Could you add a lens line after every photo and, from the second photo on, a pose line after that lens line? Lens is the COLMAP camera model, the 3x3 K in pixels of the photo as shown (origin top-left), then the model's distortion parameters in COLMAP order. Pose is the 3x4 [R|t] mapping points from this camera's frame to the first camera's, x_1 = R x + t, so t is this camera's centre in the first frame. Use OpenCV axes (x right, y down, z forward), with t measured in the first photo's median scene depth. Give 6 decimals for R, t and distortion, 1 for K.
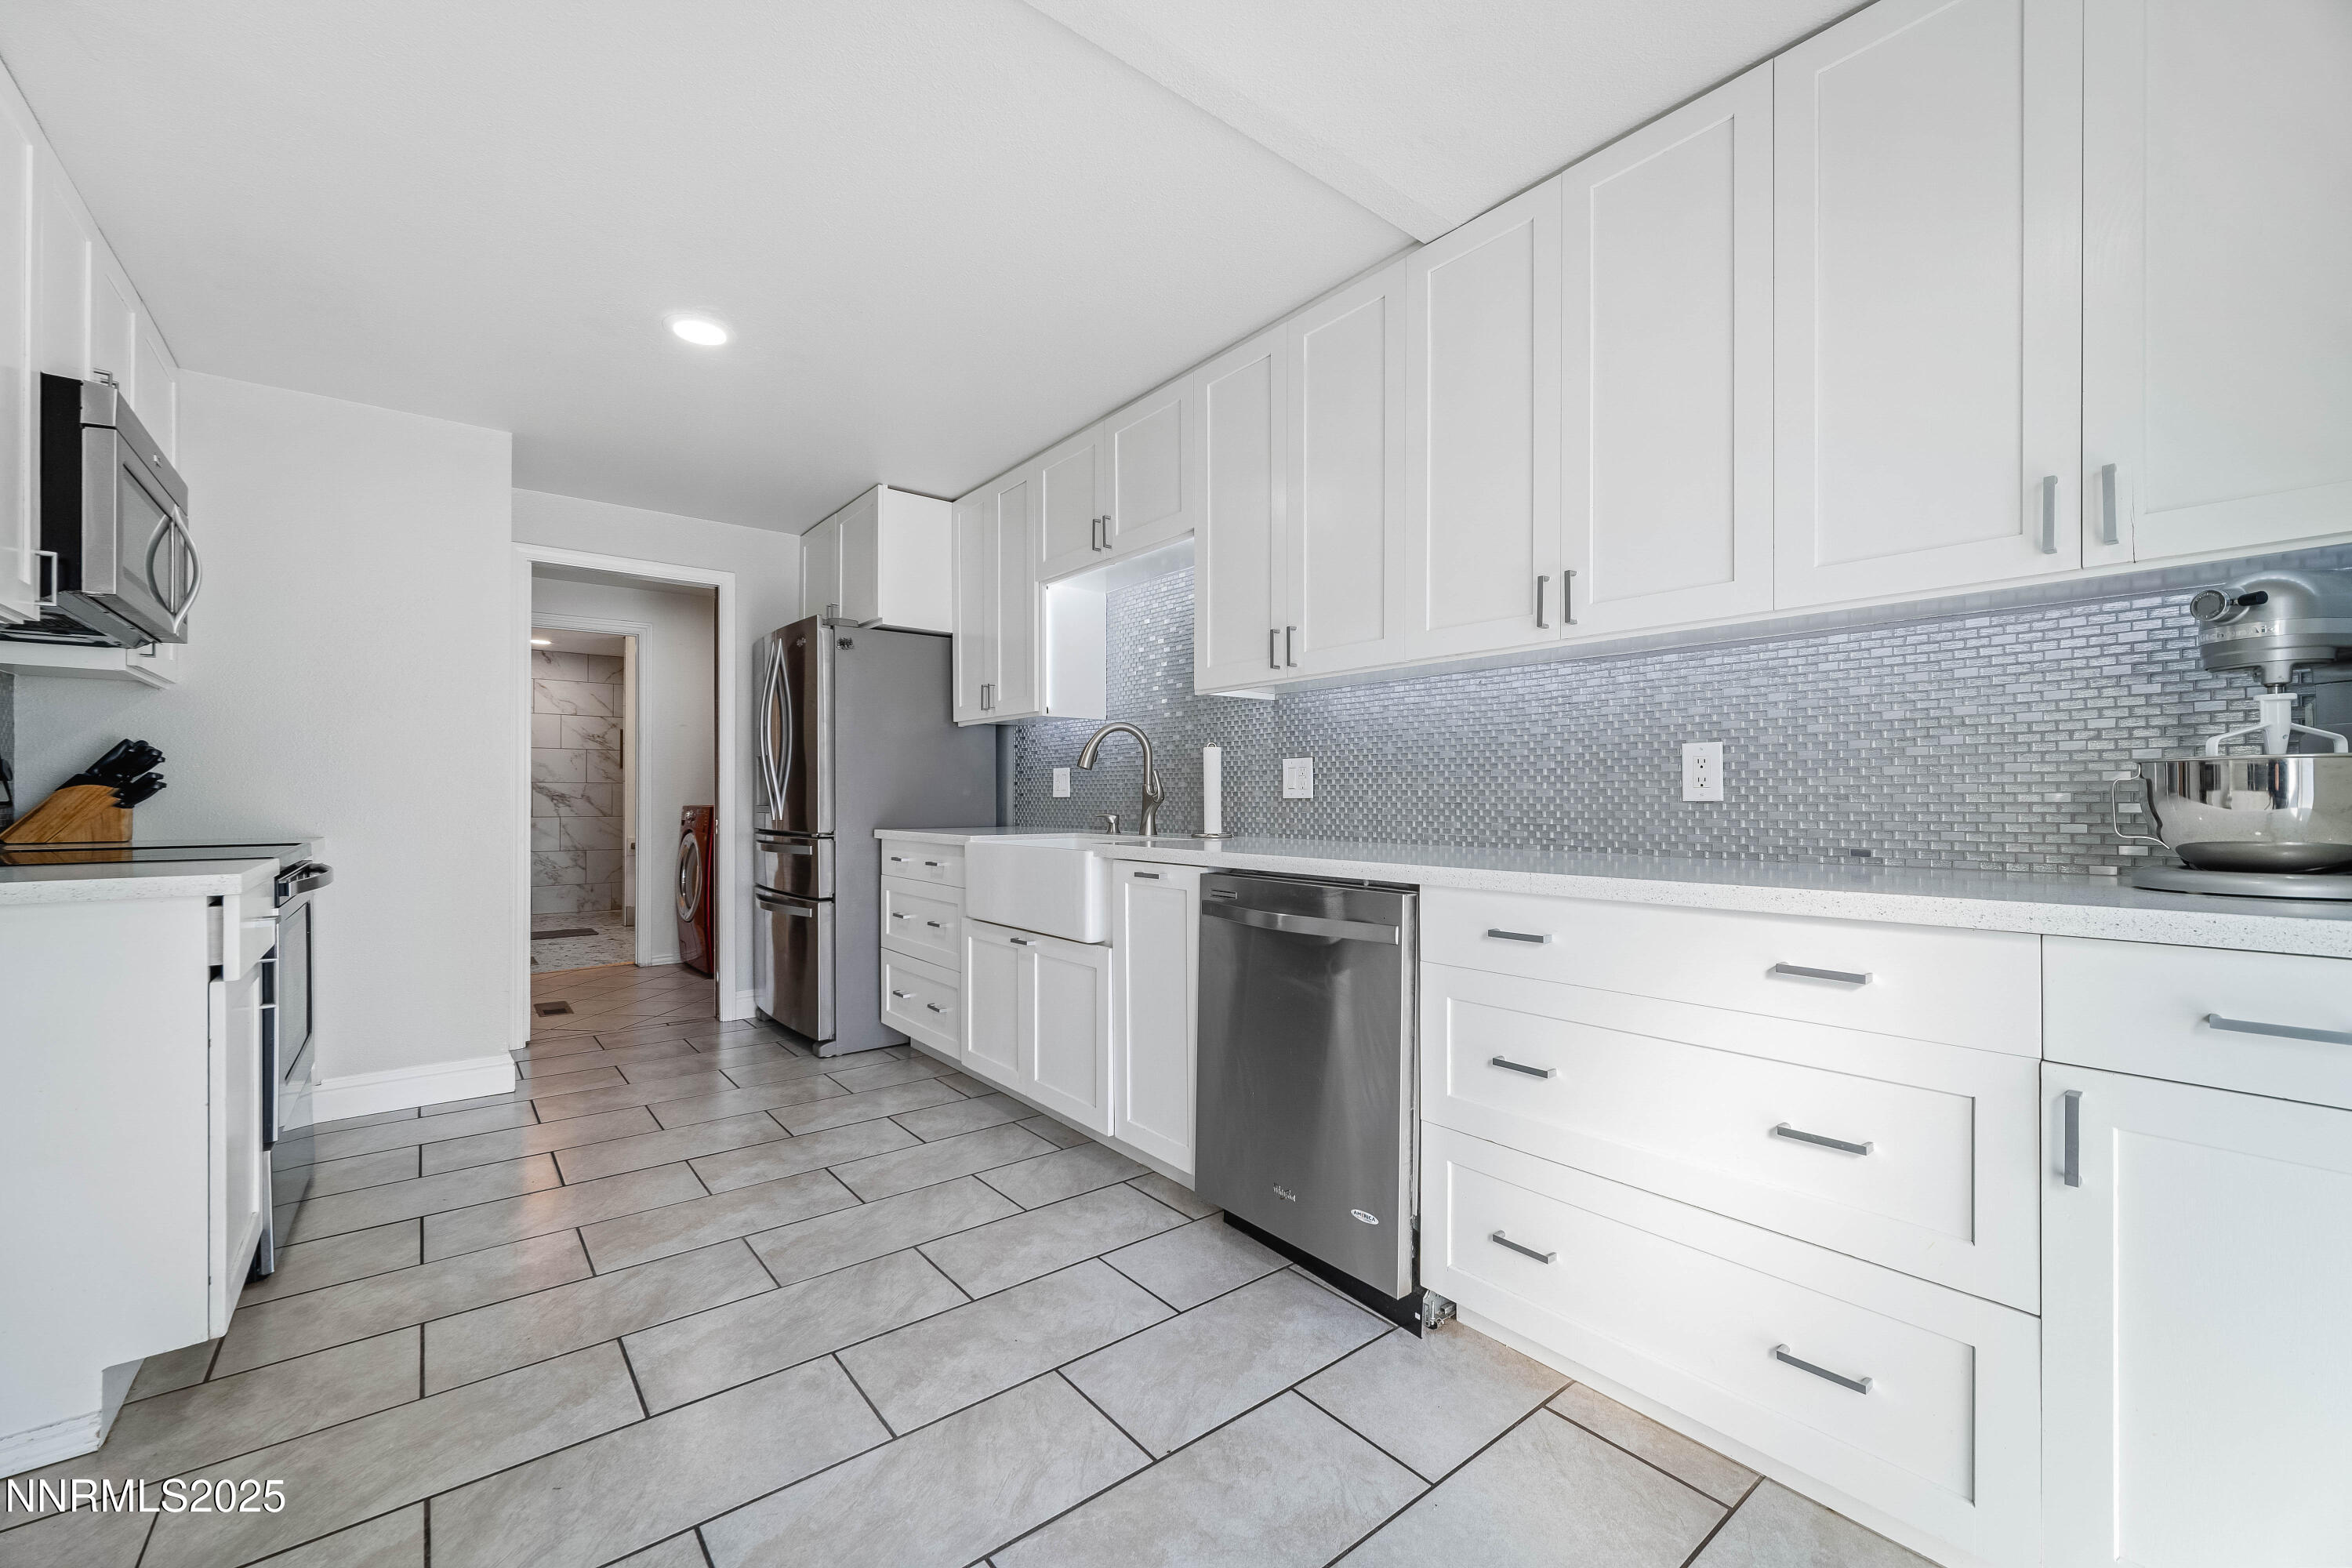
lens RADIAL K [[957.9, 0, 1179.6], [0, 957.9, 786.2], [0, 0, 1]] dist [-0.001581, 0.000649]
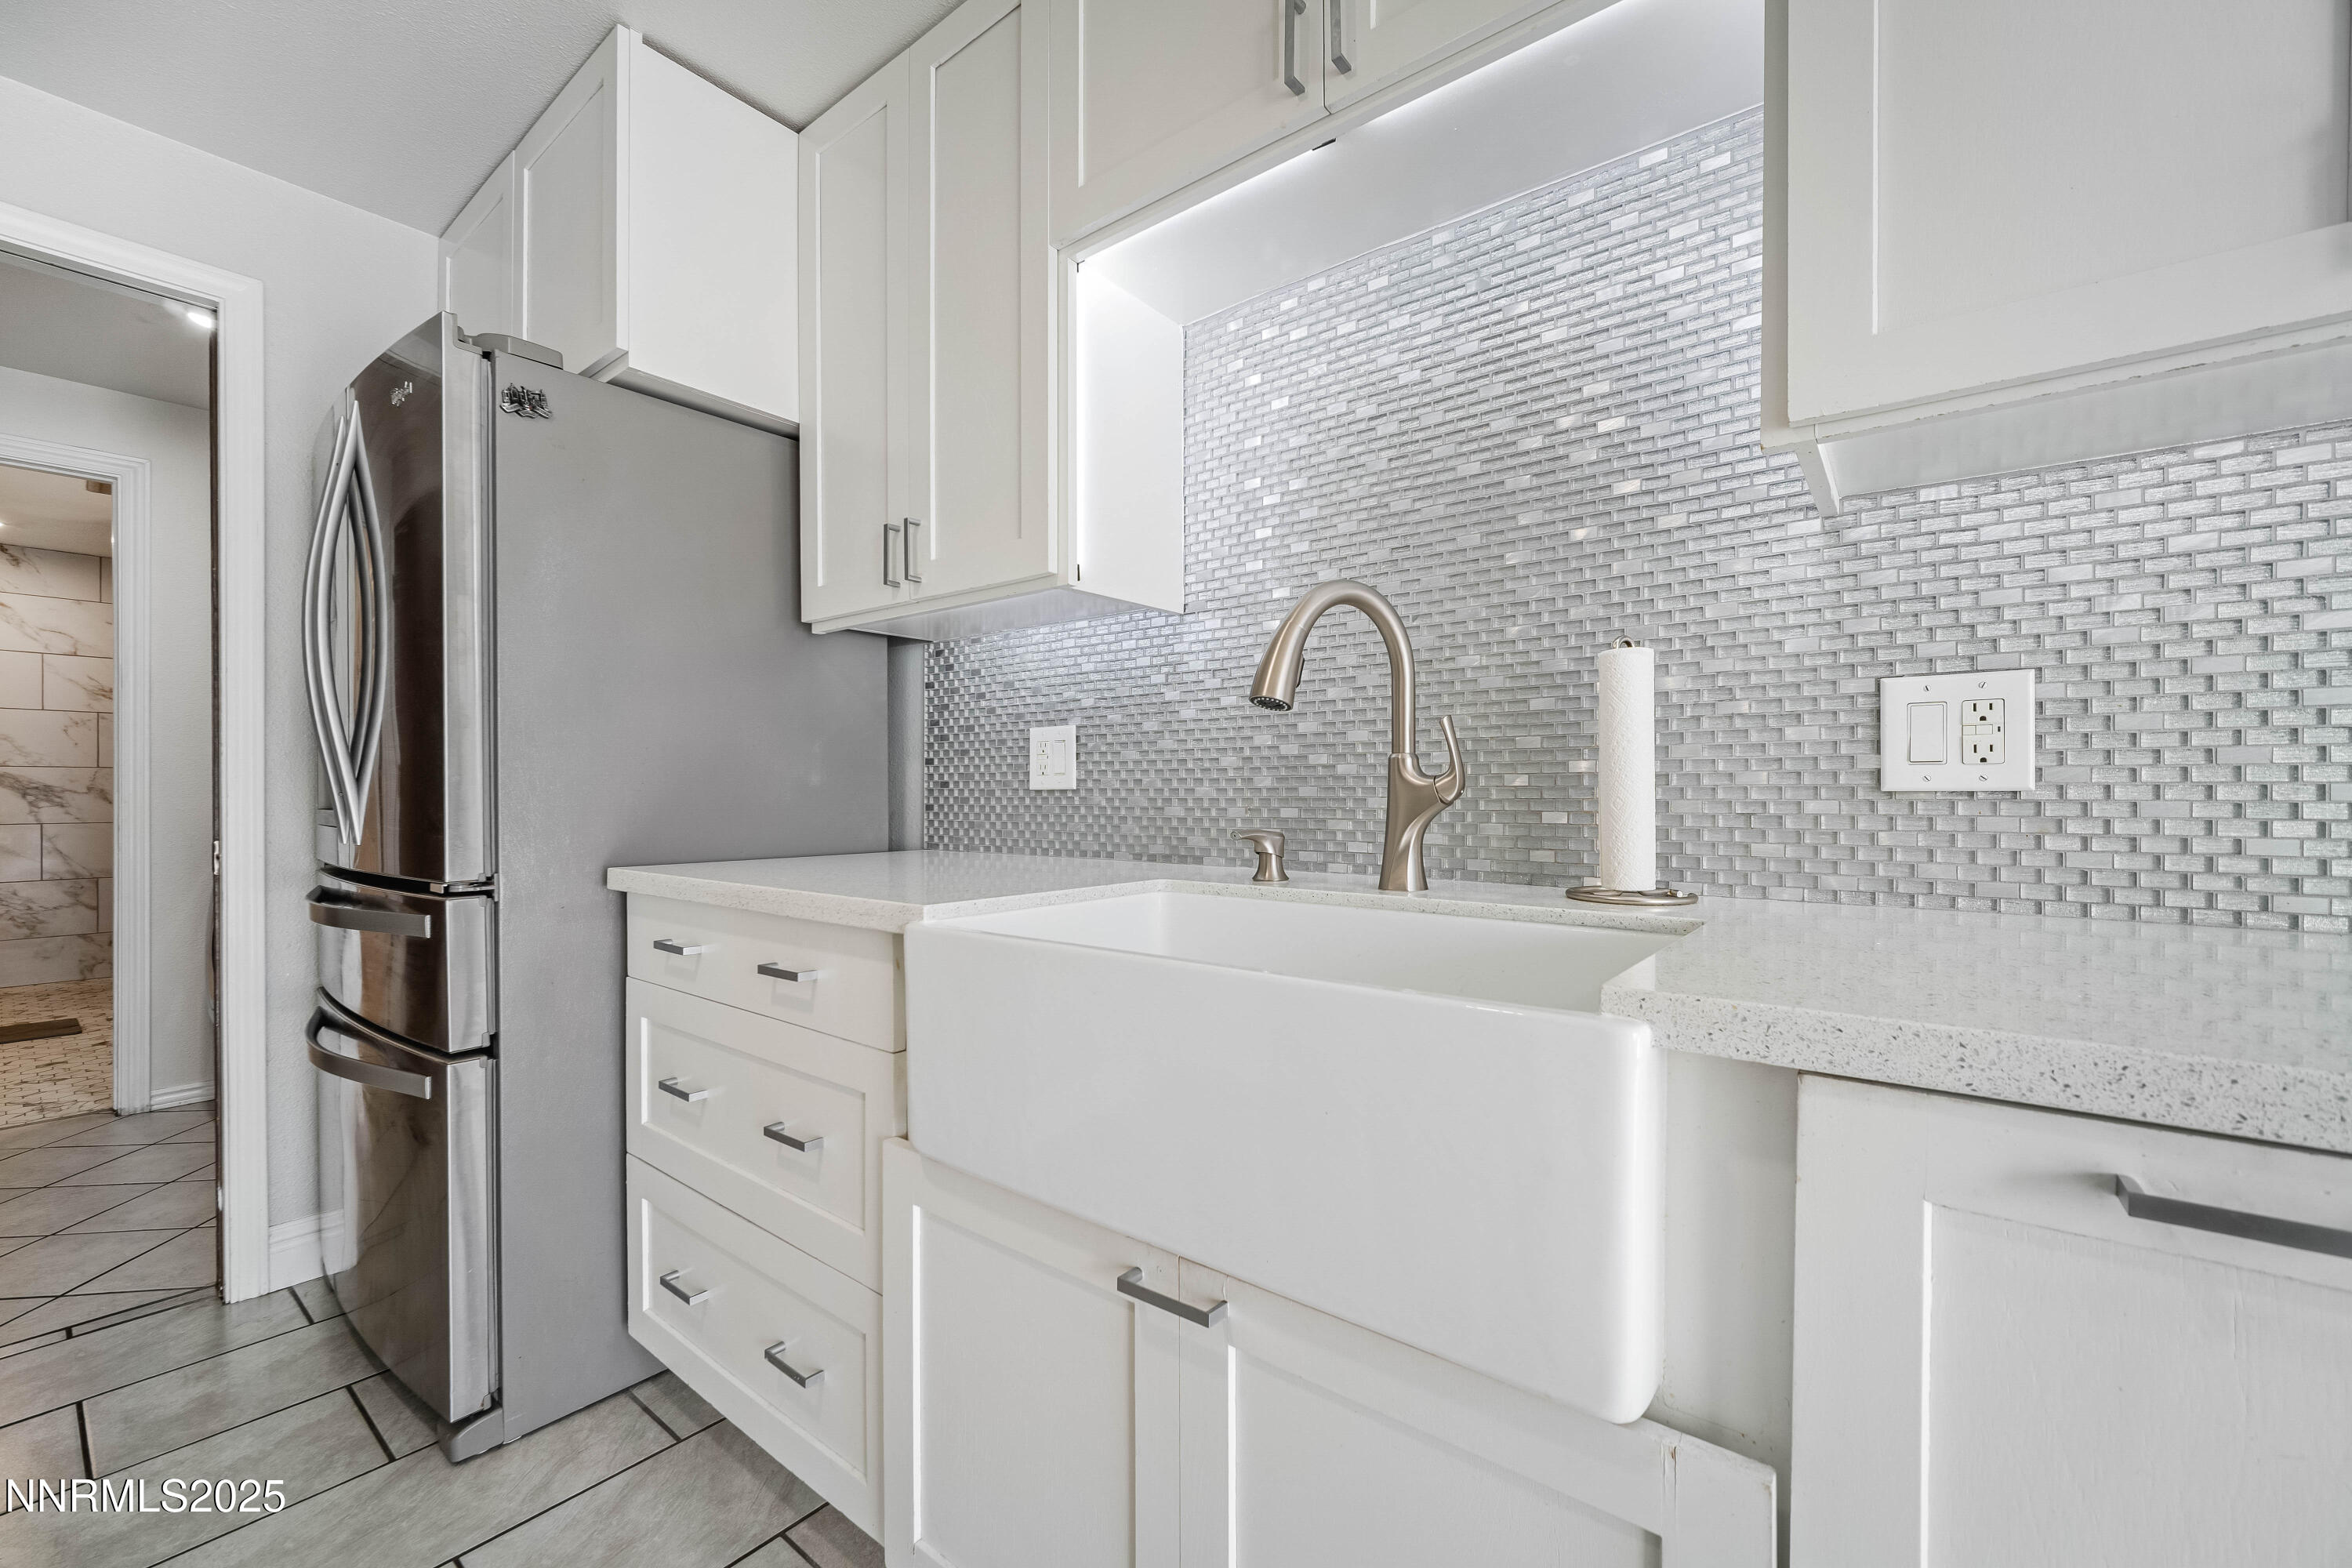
lens RADIAL K [[957.9, 0, 1172.7], [0, 957.9, 785.9], [0, 0, 1]] dist [-0.001581, 0.000649]
pose [[0.977169, -0.000191, 0.212463, -0.170325], [-0.001308, 0.999975, 0.006916, 0.006943], [-0.212459, -0.007036, 0.977145, 0.550521]]
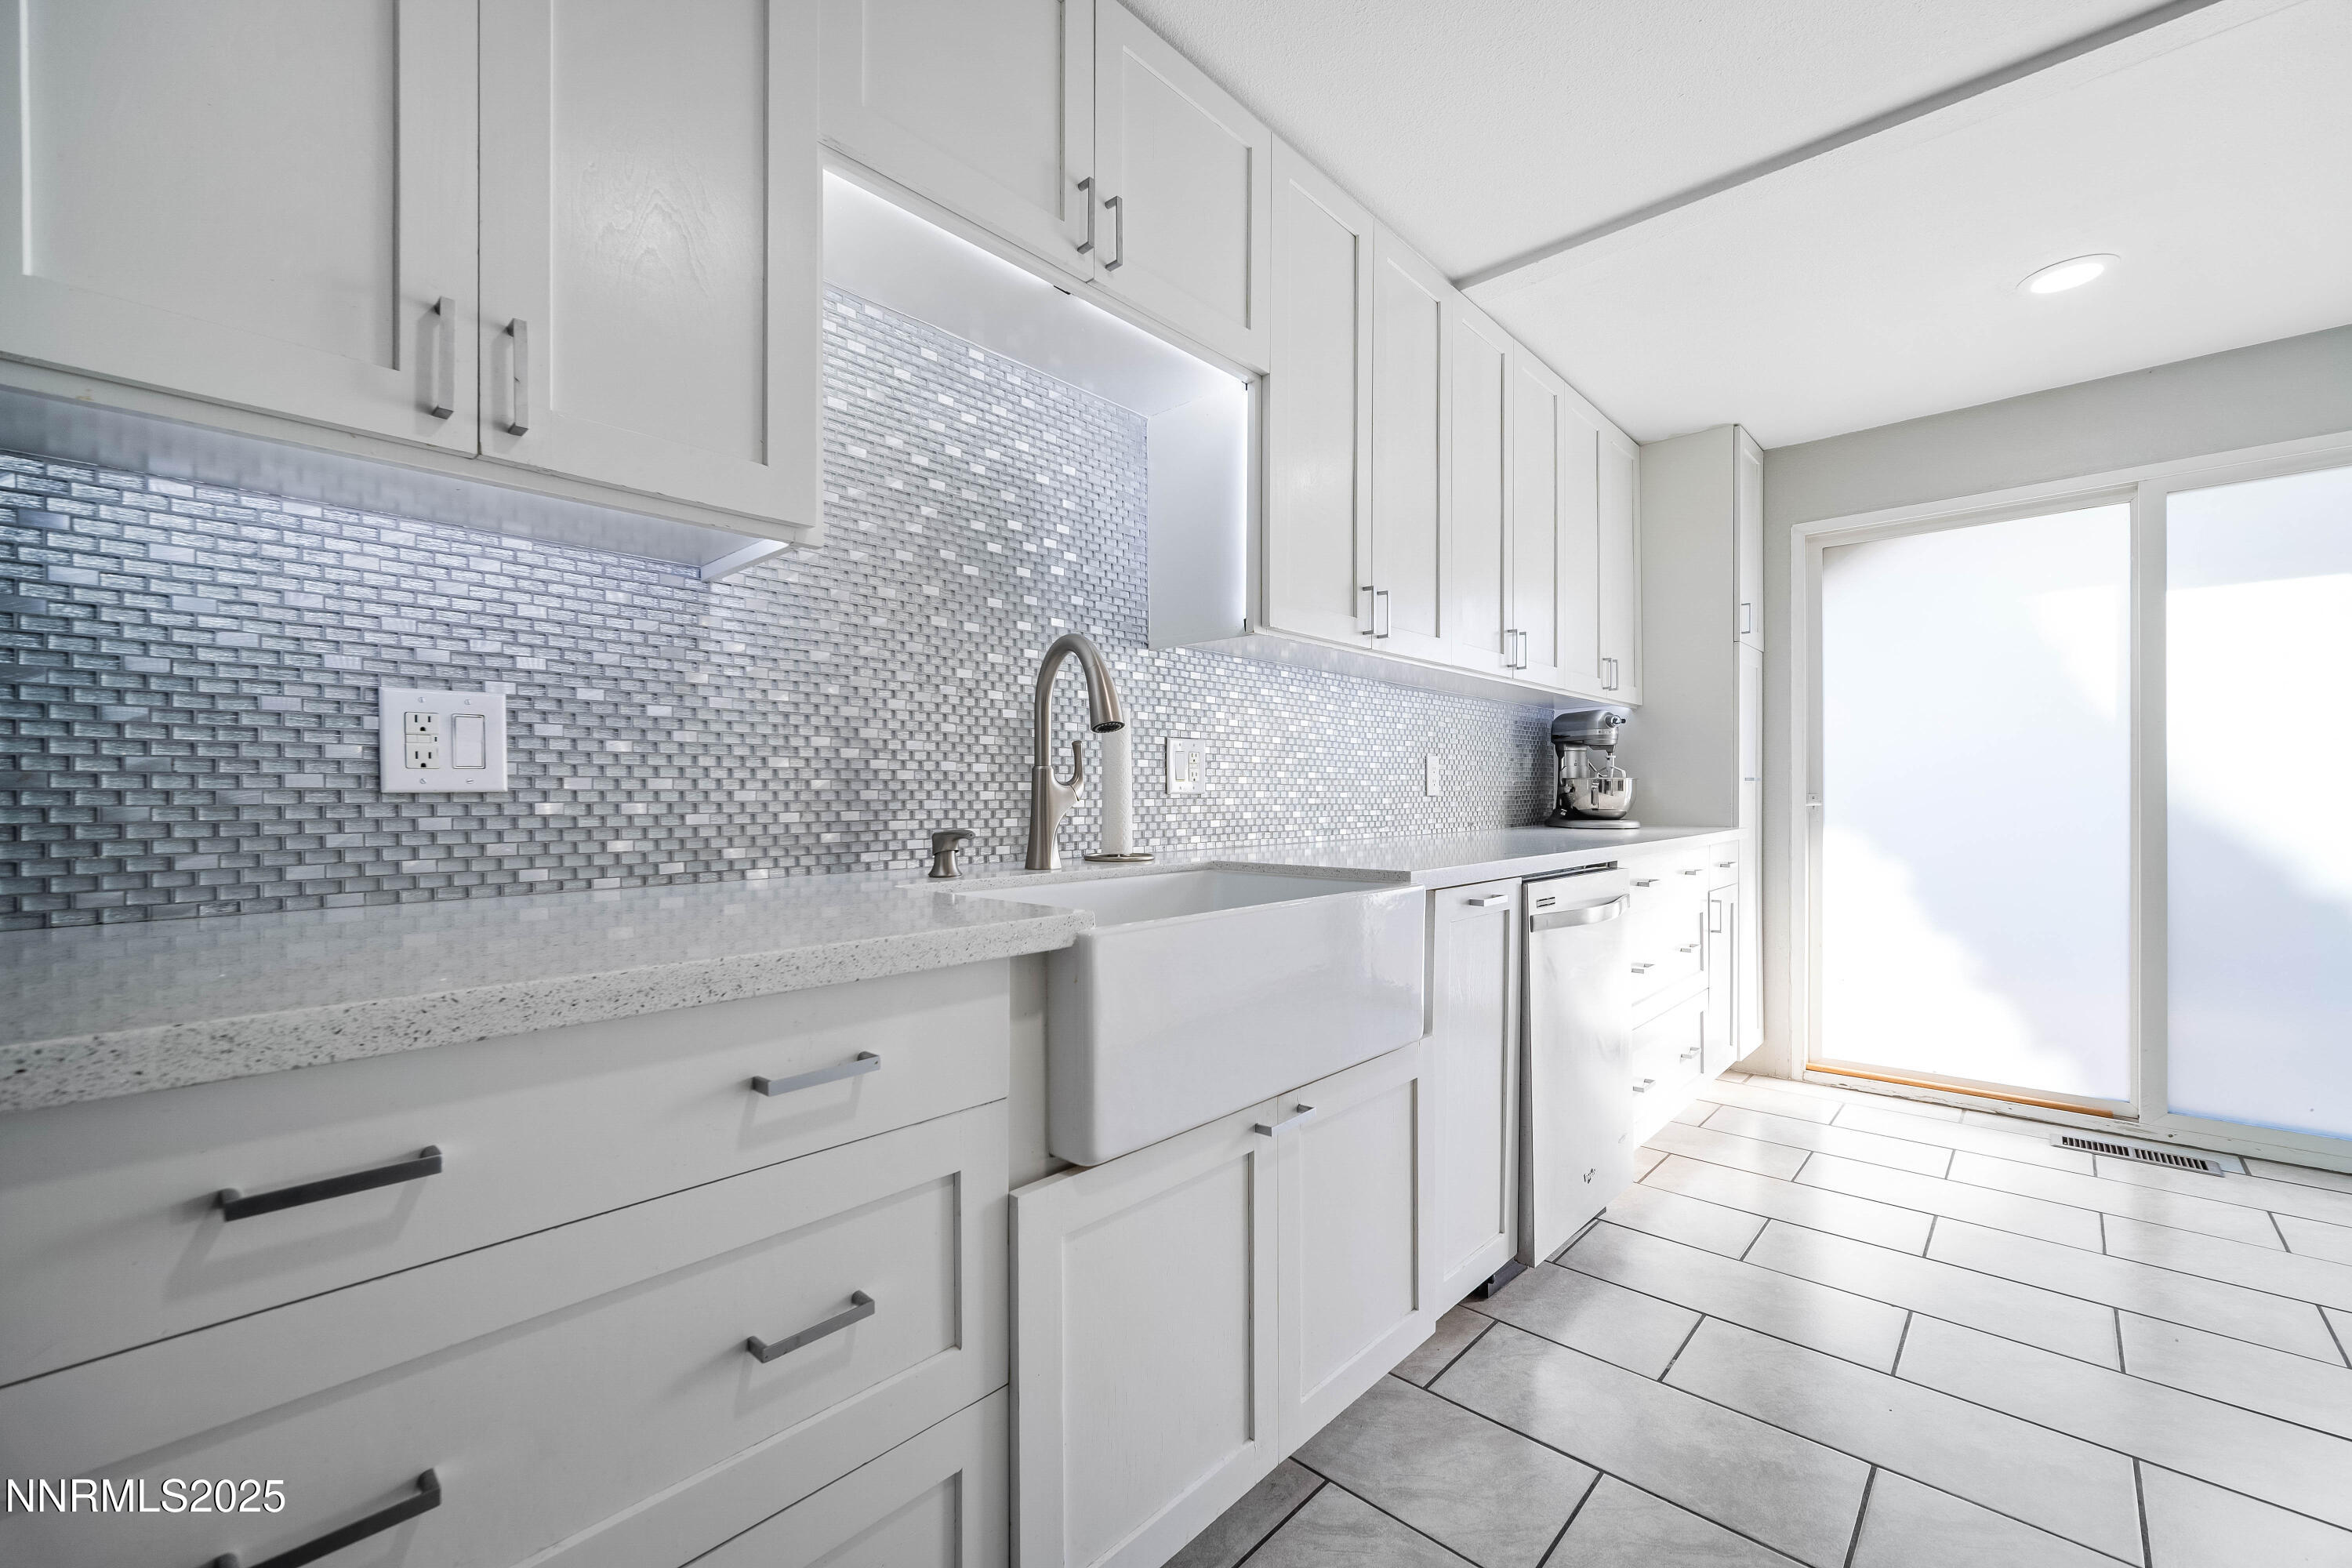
lens RADIAL K [[957.9, 0, 1113.3], [0, 957.9, 800.7], [0, 0, 1]] dist [-0.001581, 0.000649]
pose [[-0.119800, -0.008170, 0.992764, -0.449304], [-0.012759, 0.999896, 0.006689, 0.010312], [-0.992716, -0.011865, -0.119891, 0.863533]]
